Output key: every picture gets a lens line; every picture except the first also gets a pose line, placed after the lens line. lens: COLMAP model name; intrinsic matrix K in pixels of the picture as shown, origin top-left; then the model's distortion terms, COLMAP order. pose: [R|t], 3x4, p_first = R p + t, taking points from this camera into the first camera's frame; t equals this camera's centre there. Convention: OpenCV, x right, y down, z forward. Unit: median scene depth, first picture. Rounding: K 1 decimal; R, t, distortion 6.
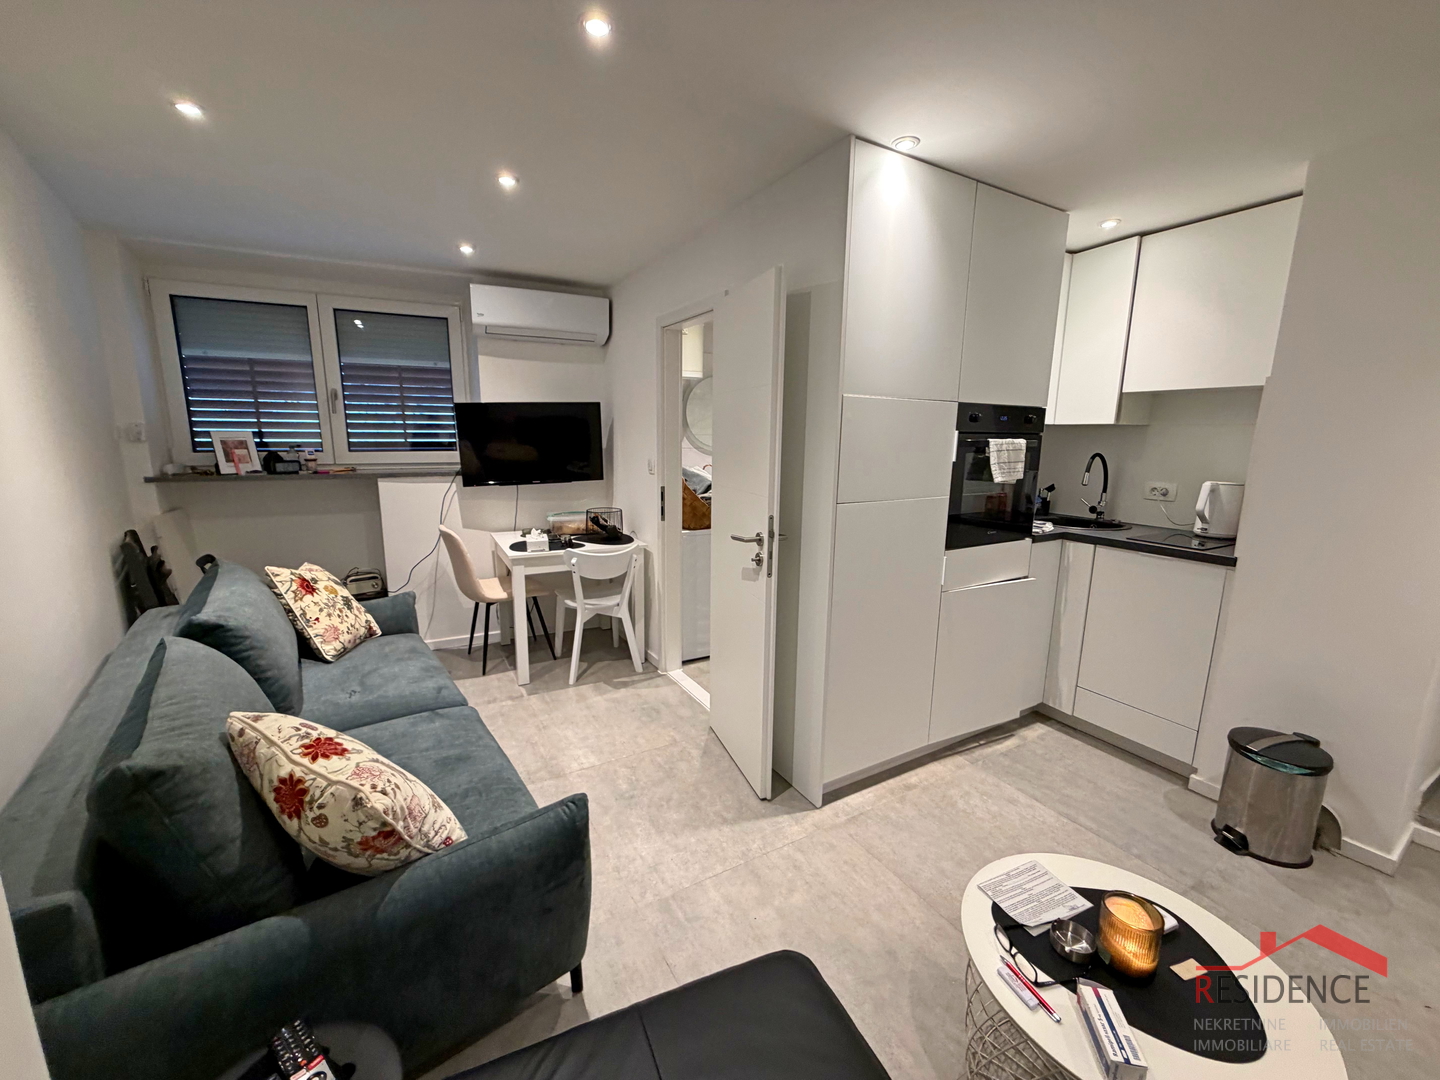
lens RADIAL K [[572.7, 0, 716.0], [0, 572.7, 537.7], [0, 0, 1]] dist [-0.000812, 0.000225]
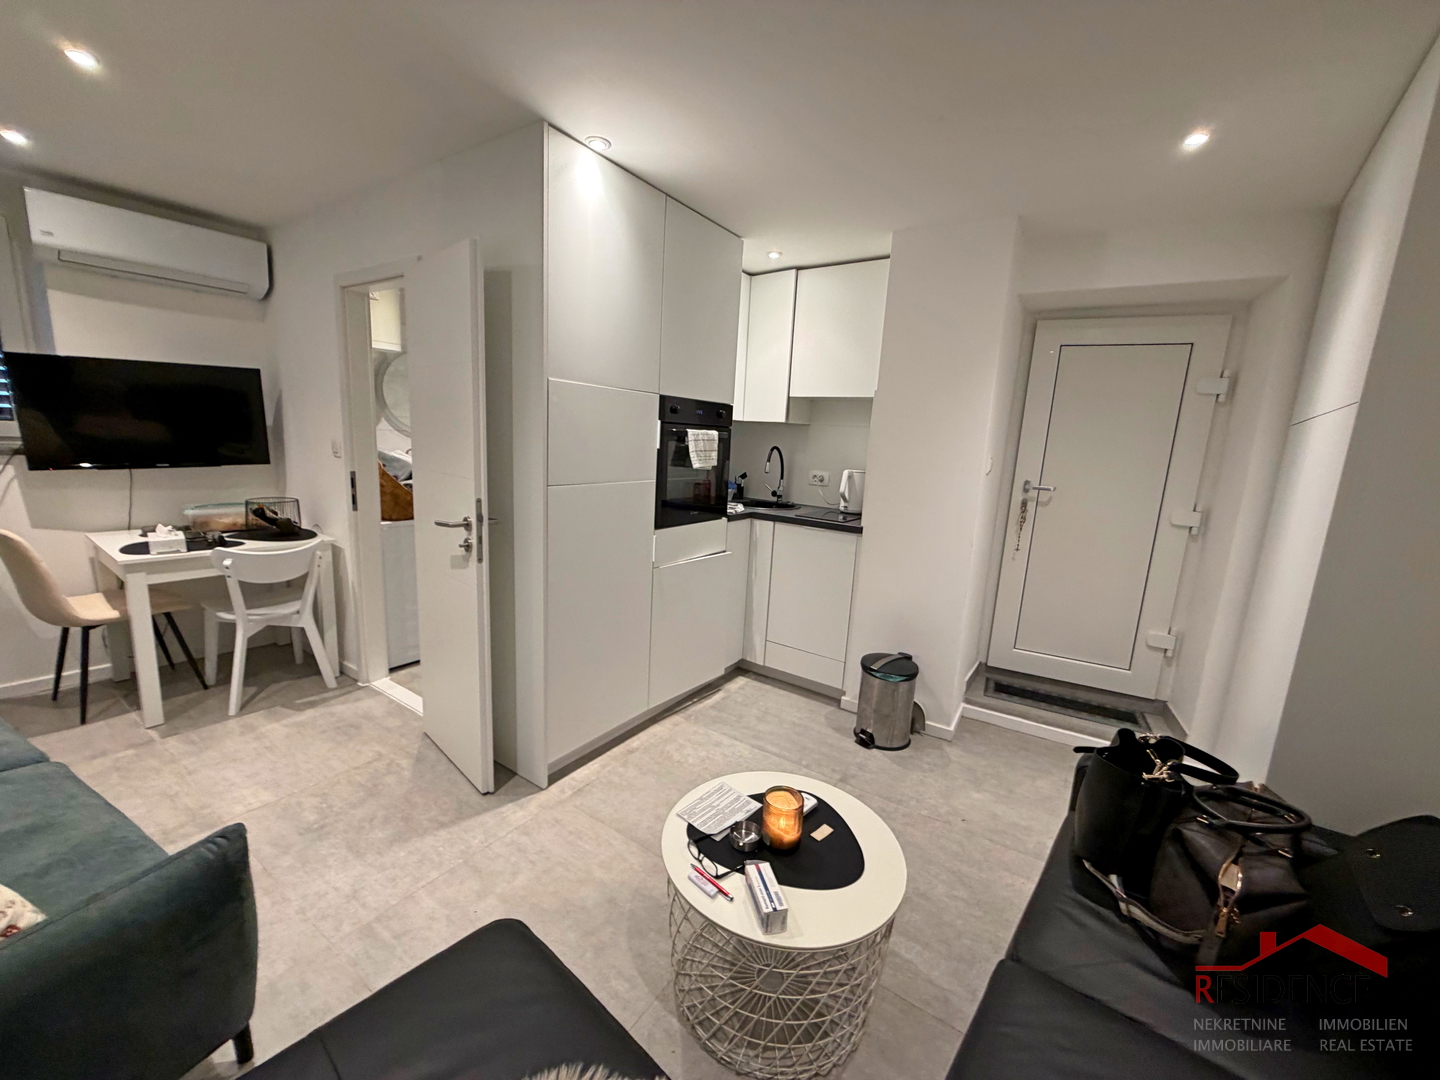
lens RADIAL K [[572.7, 0, 716.8], [0, 572.7, 537.9], [0, 0, 1]] dist [-0.000812, 0.000225]
pose [[0.899232, -0.041923, 0.435460, 0.027017], [0.036803, 0.999119, 0.020191, 0.017733], [-0.435922, -0.002130, 0.899982, -0.033779]]
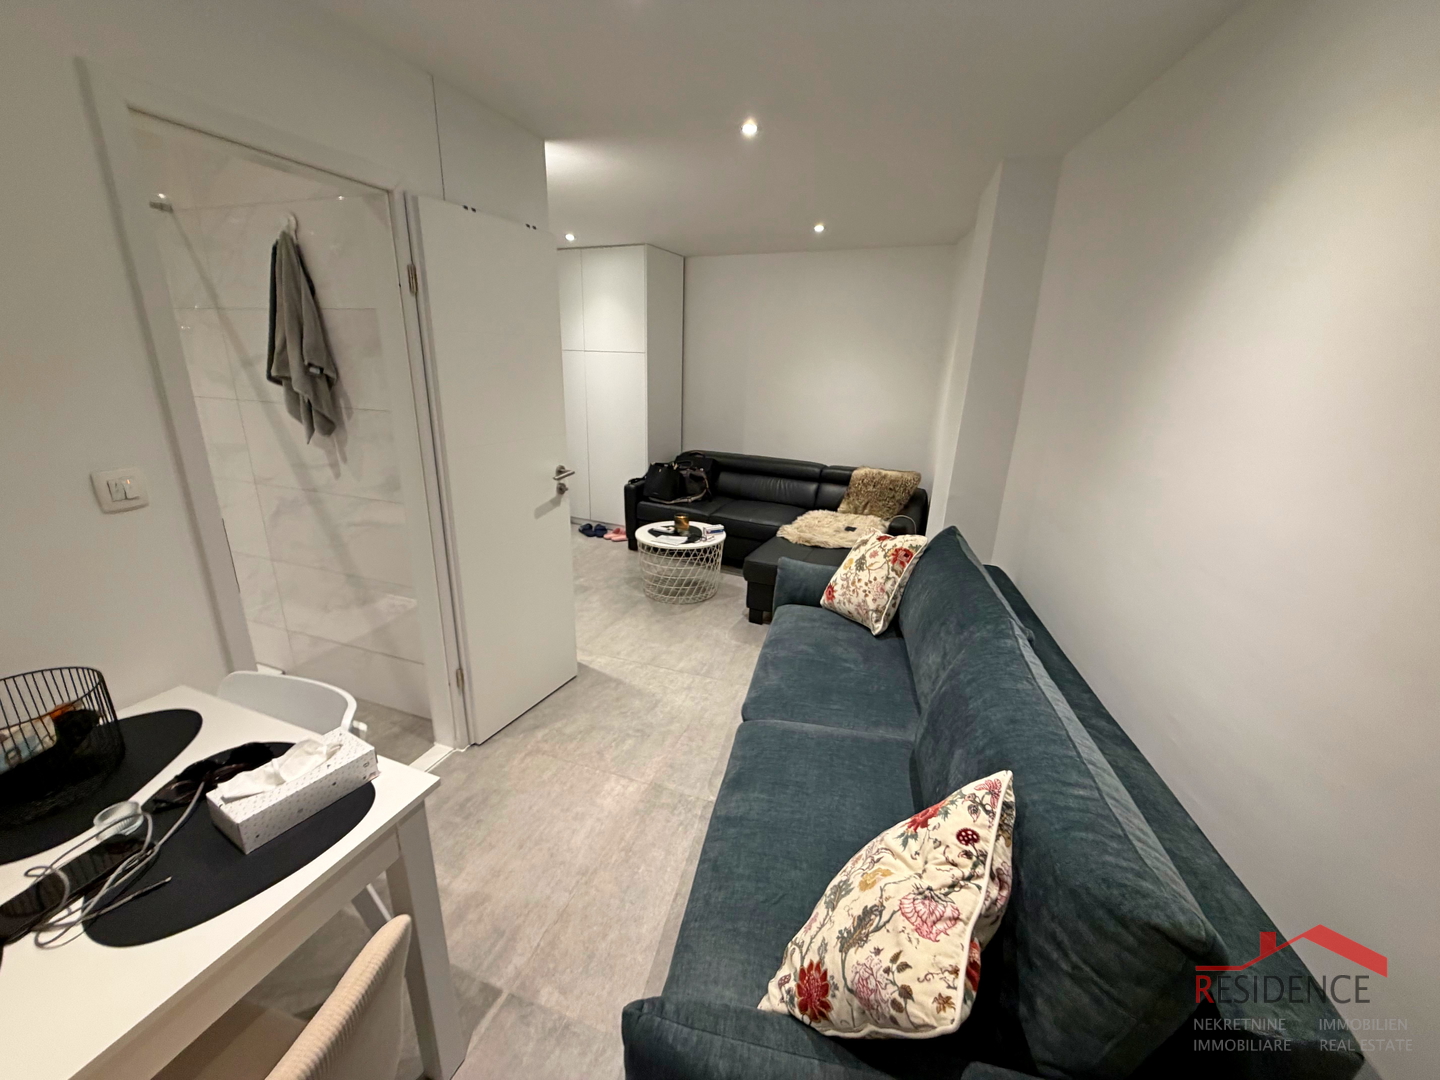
lens RADIAL K [[572.7, 0, 715.3], [0, 572.7, 543.1], [0, 0, 1]] dist [-0.000812, 0.000225]
pose [[-0.647910, -0.263151, 0.714818, -0.804206], [0.103975, 0.899092, 0.425232, -0.269900], [-0.754587, 0.349835, -0.555170, 1.194799]]
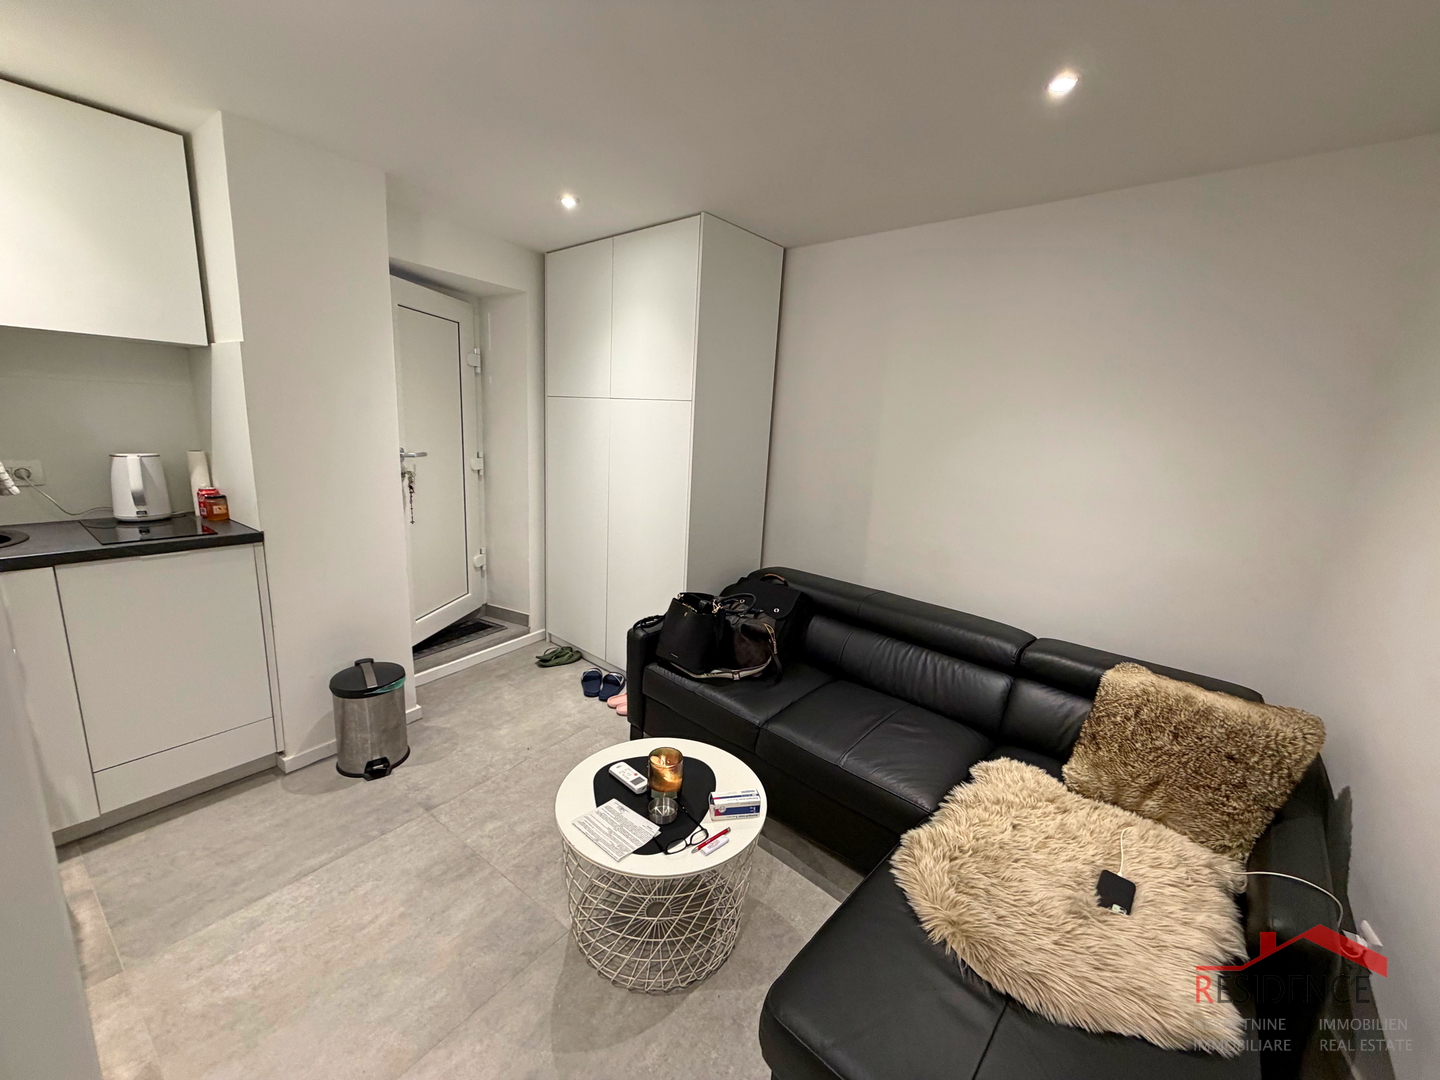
lens RADIAL K [[572.7, 0, 717.6], [0, 572.7, 538.1], [0, 0, 1]] dist [-0.000812, 0.000225]
pose [[-0.405480, -0.219739, 0.887300, -0.215113], [0.110881, 0.951686, 0.286355, -0.122833], [-0.907354, 0.214496, -0.361525, 0.549649]]
